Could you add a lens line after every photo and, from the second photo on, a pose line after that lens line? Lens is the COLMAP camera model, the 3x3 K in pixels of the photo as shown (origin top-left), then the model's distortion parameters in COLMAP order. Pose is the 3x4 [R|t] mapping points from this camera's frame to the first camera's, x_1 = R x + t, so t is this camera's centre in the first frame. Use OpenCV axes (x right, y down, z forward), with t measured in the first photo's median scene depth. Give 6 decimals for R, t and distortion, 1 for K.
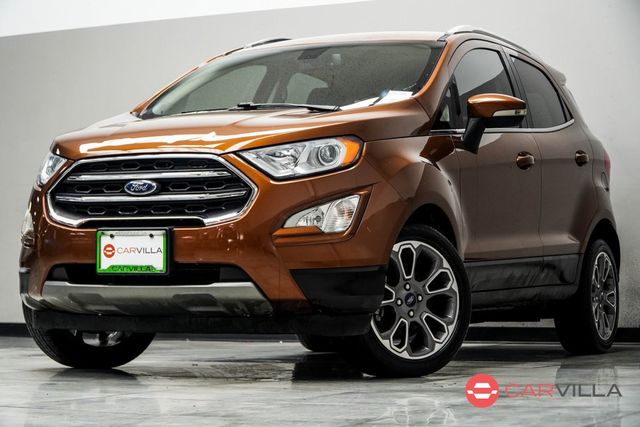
lens RADIAL K [[1638.4, 0, 321.3], [0, 1638.4, 236.7], [0, 0, 1]] dist [-0.359321, 0.000000]
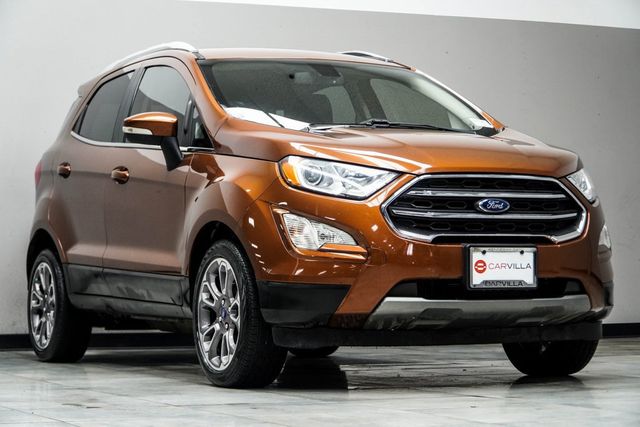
lens RADIAL K [[1696.3, 0, 319.6], [0, 1696.3, 213.8], [0, 0, 1]] dist [-0.319950, 0.000000]
pose [[0.639270, 0.021581, 0.768679, -1.014024], [-0.012660, 0.999766, -0.017540, -0.004546], [-0.768878, 0.001481, 0.639394, 0.393931]]
